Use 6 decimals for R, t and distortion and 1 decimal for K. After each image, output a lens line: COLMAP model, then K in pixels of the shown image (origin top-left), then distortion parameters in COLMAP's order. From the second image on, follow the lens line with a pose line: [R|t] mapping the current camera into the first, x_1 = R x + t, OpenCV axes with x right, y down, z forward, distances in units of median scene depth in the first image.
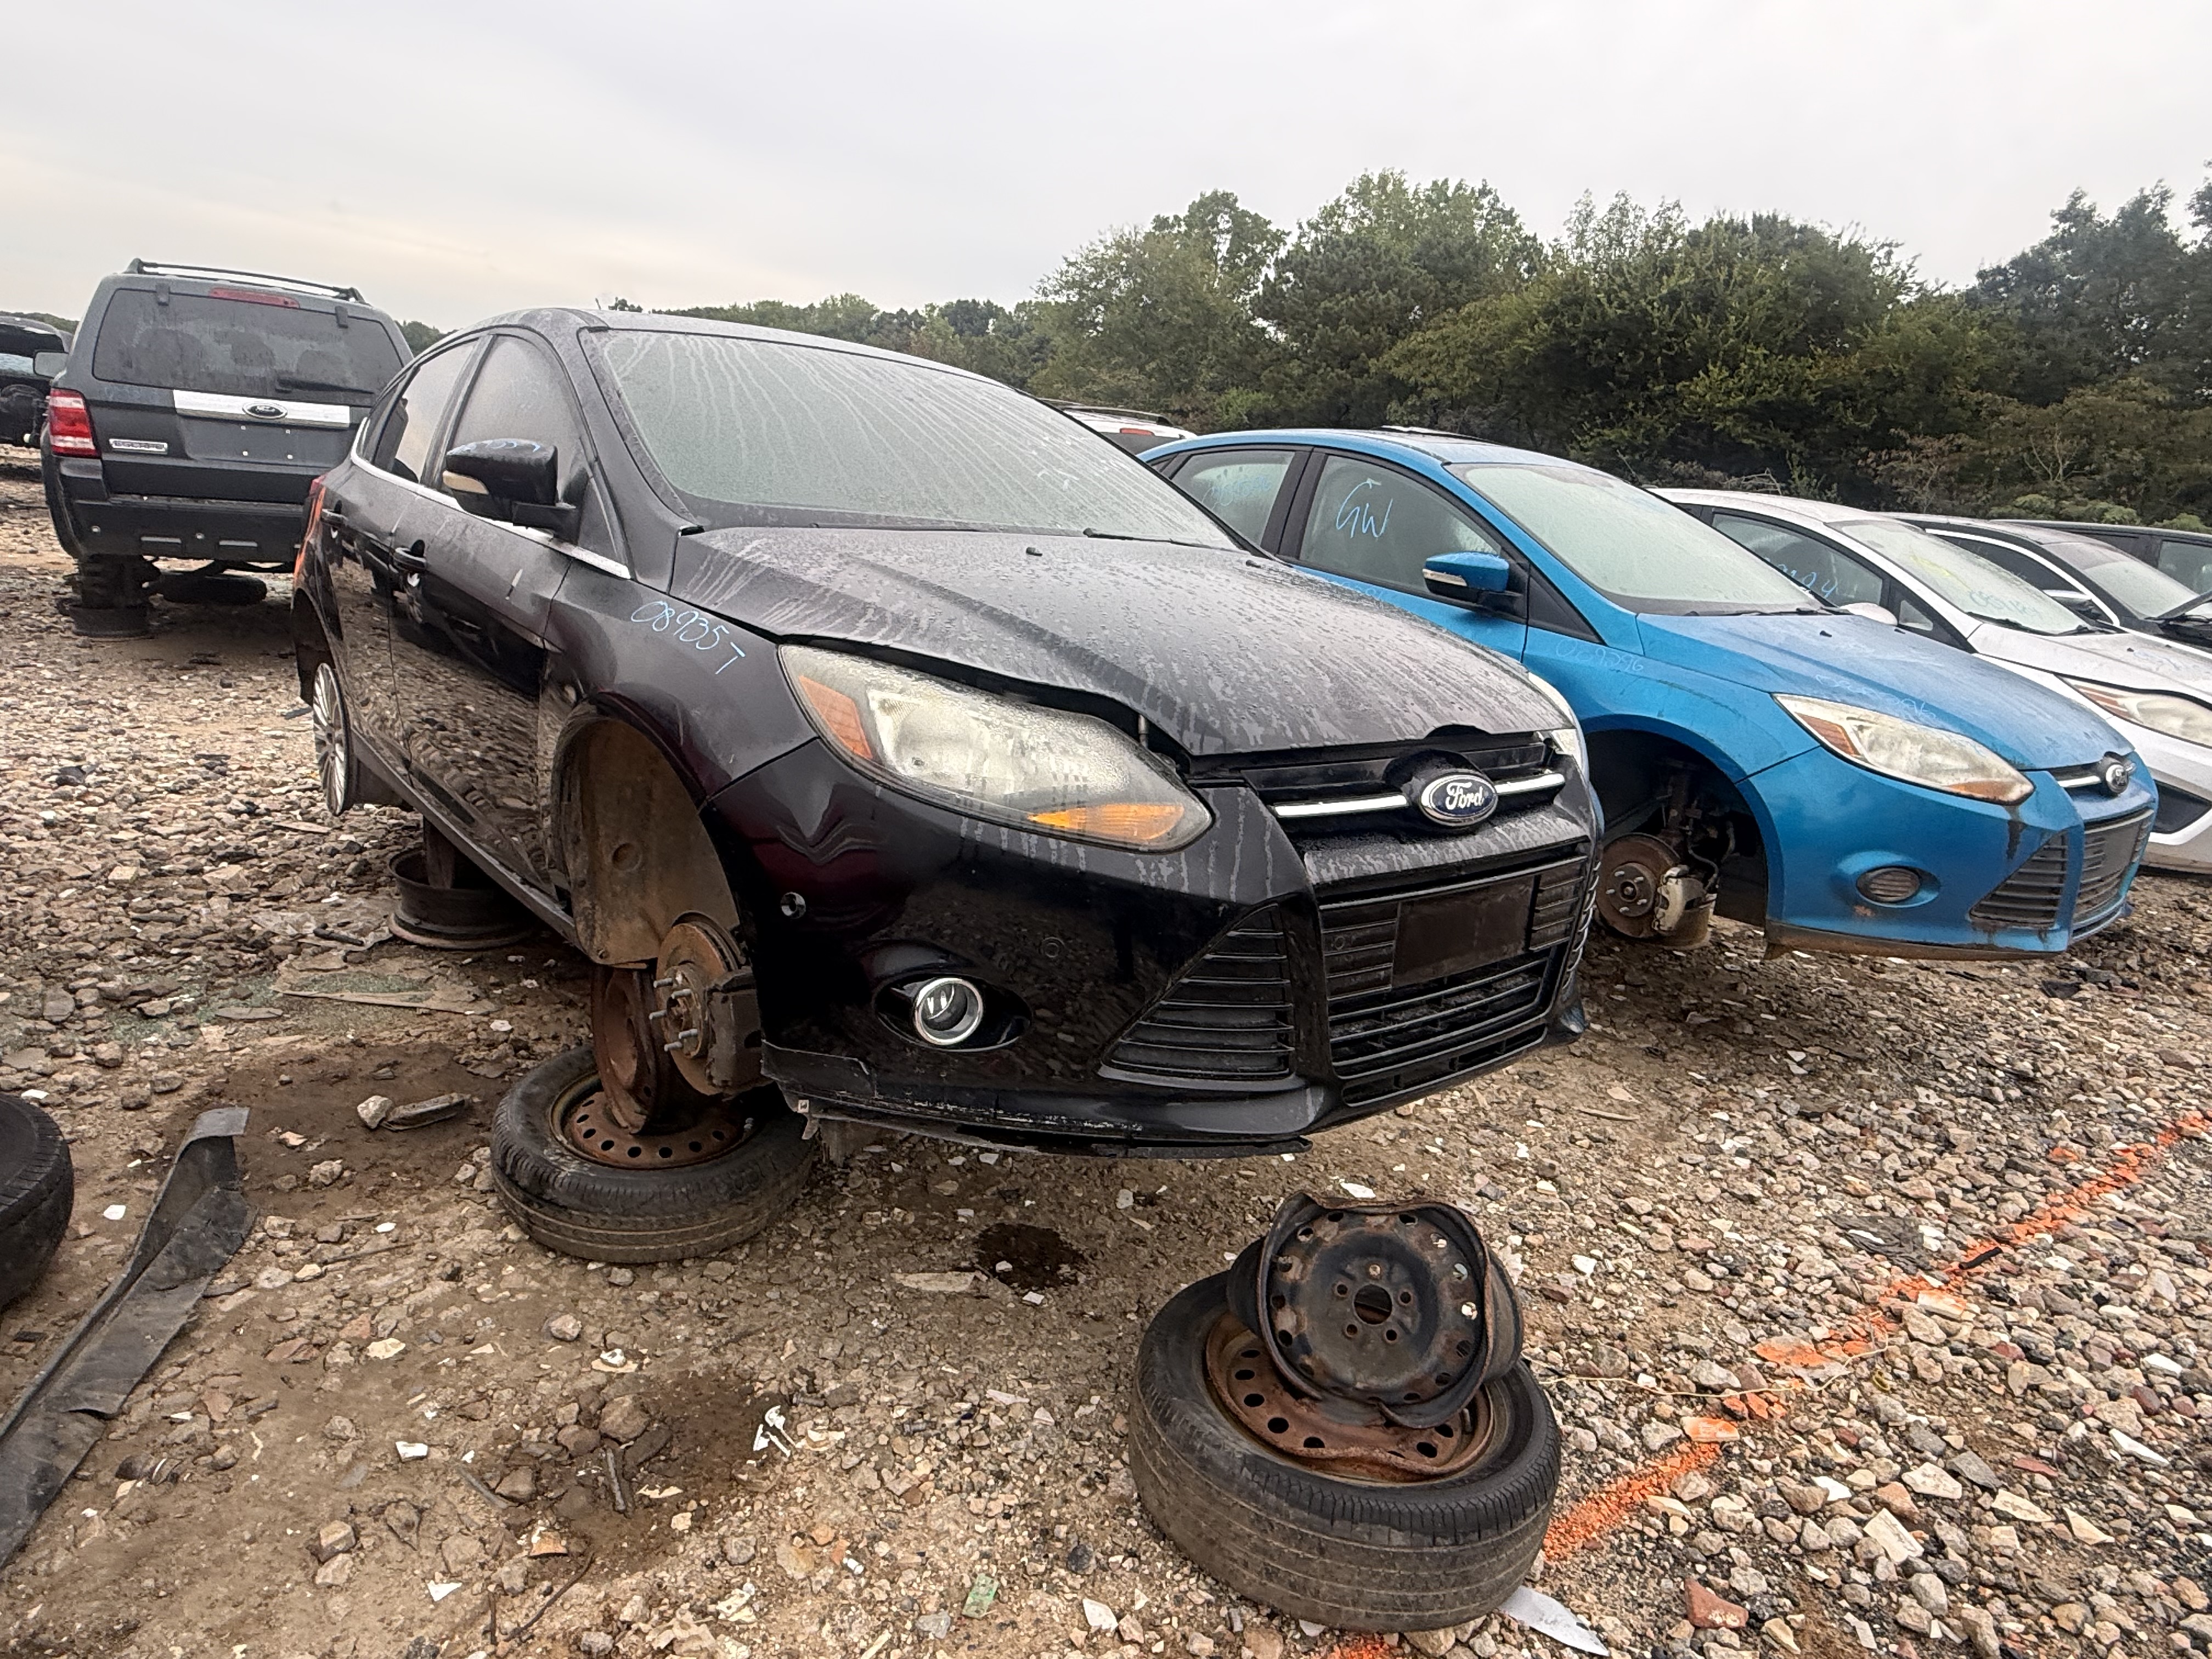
lens RADIAL K [[1307.3, 0, 1106.0], [0, 1307.3, 829.5], [0, 0, 1]] dist [0.002053, 0.000196]
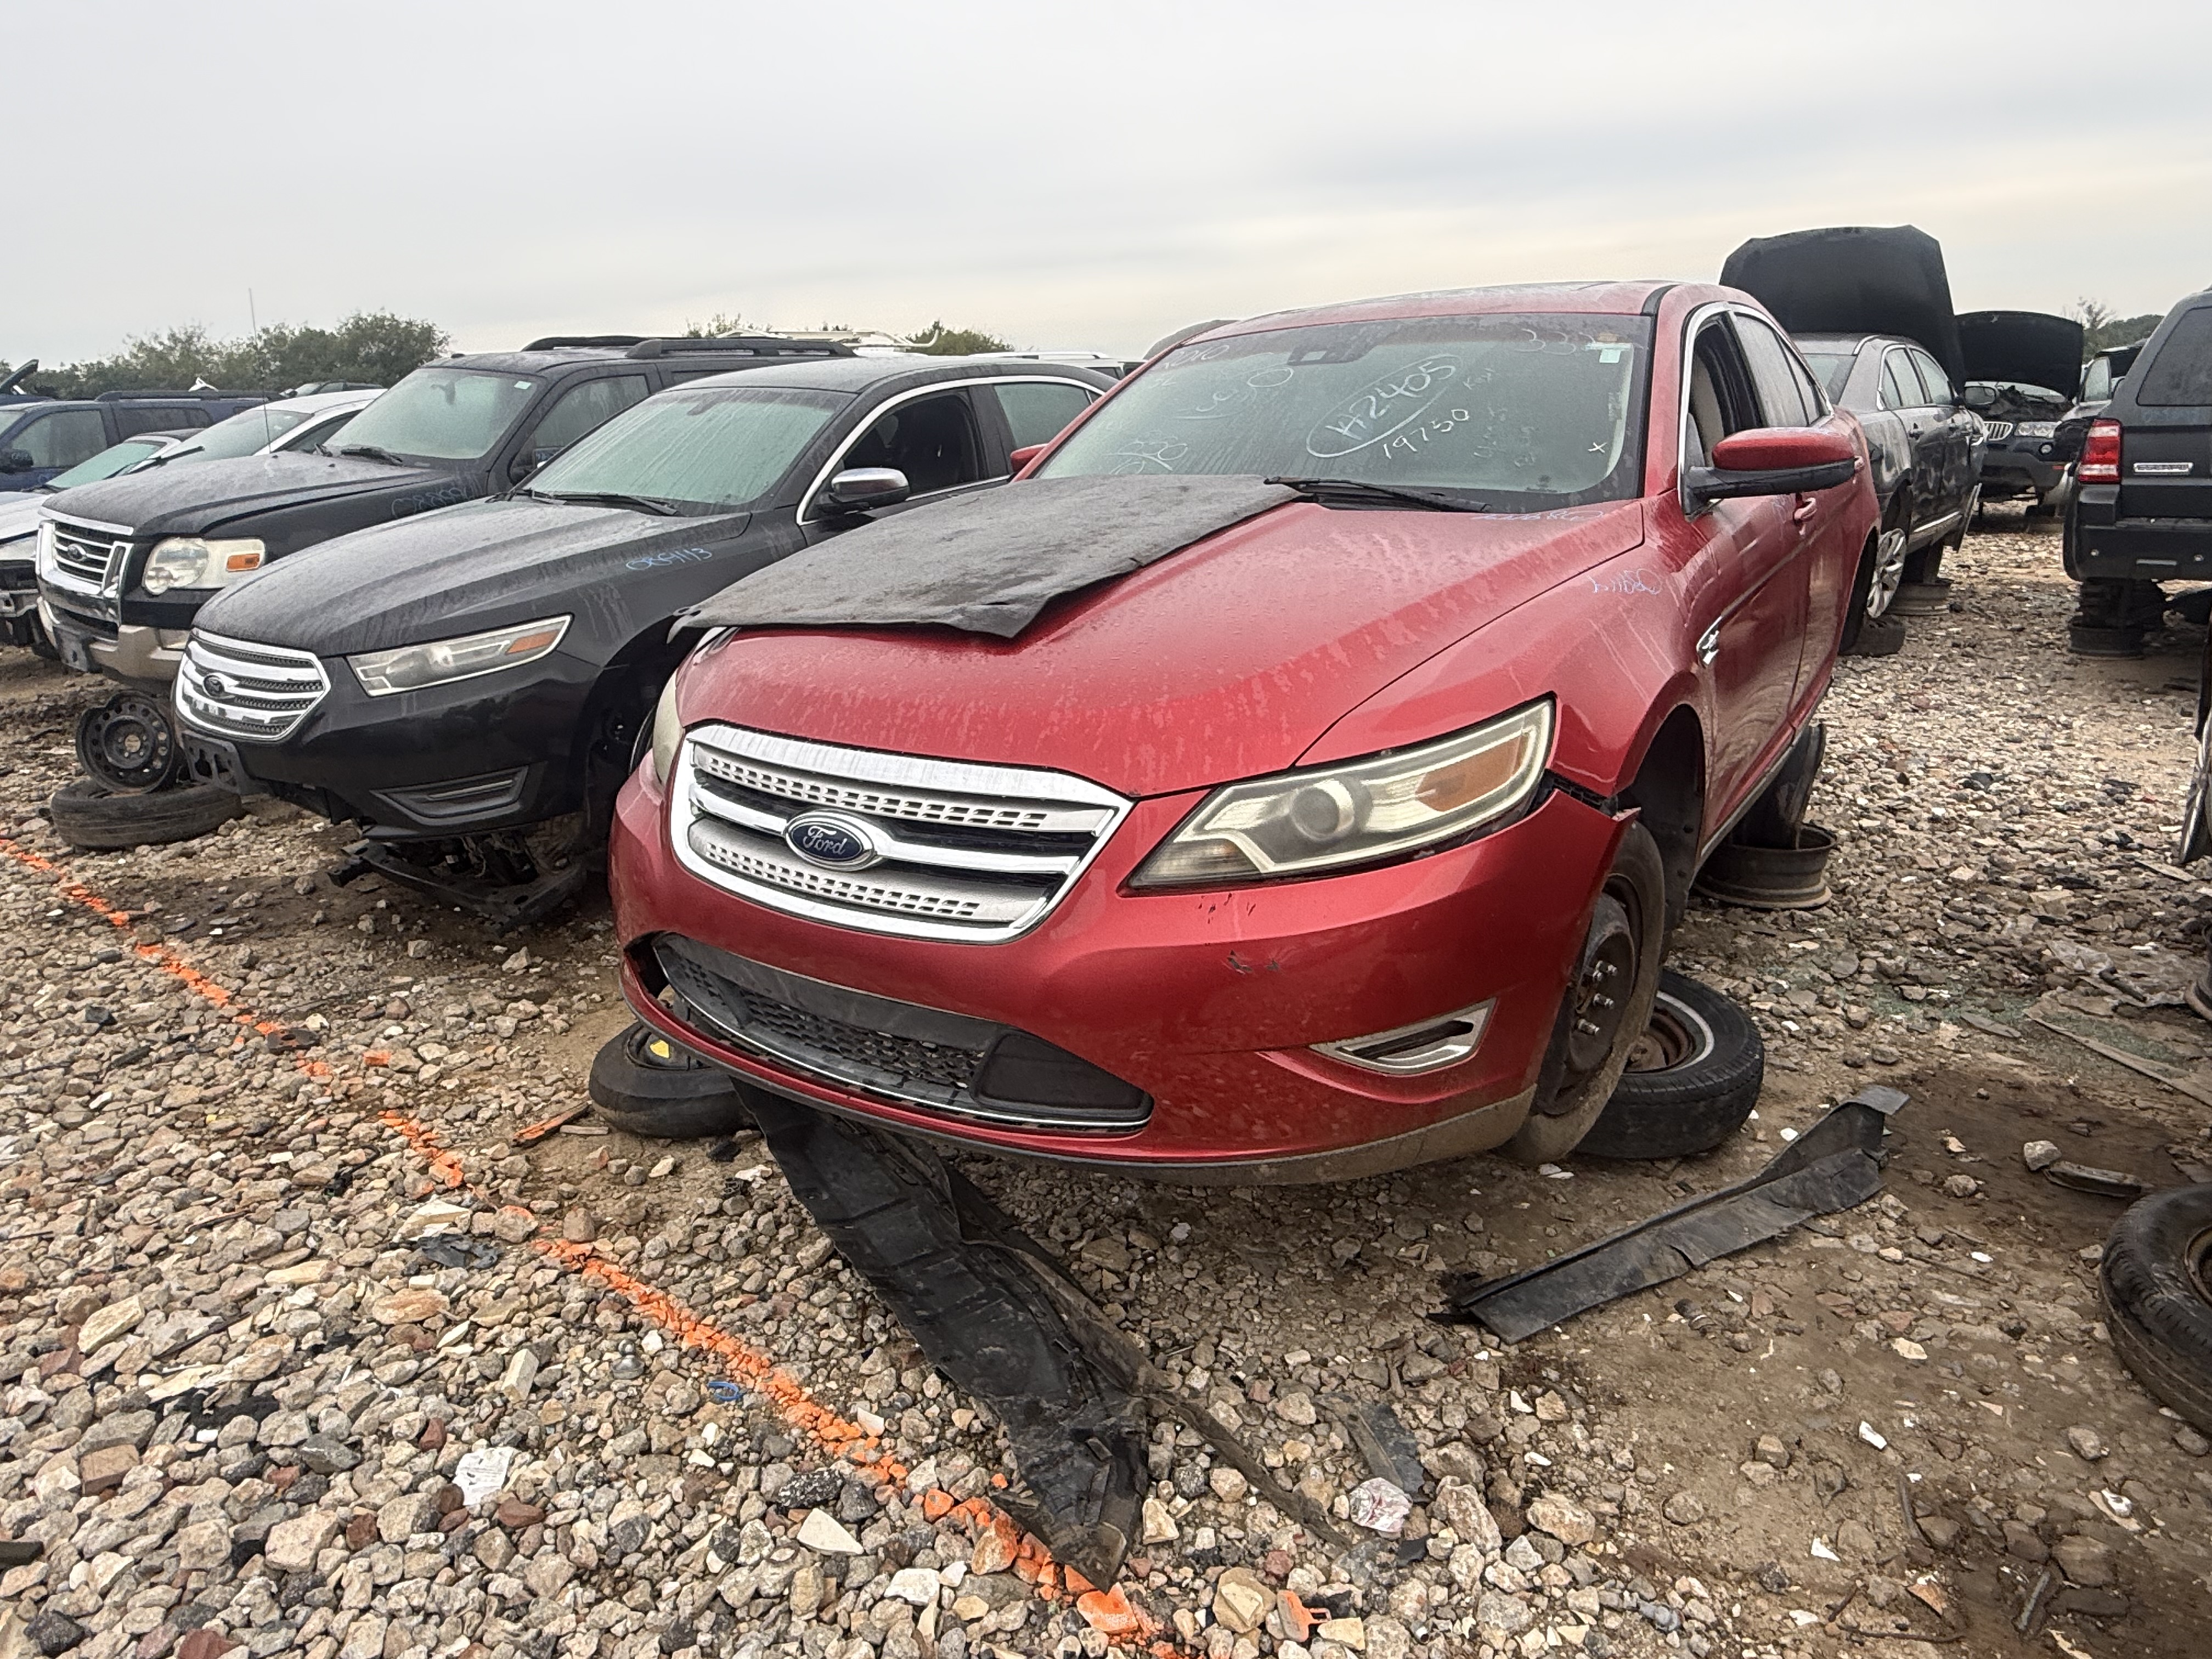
lens RADIAL K [[1307.3, 0, 1106.0], [0, 1307.3, 829.5], [0, 0, 1]] dist [0.002053, 0.000196]
pose [[0.240477, 0.184658, -0.952928, 0.156085], [-0.194321, 0.971022, 0.139126, -0.021549], [0.951005, 0.151717, 0.269391, 0.026902]]
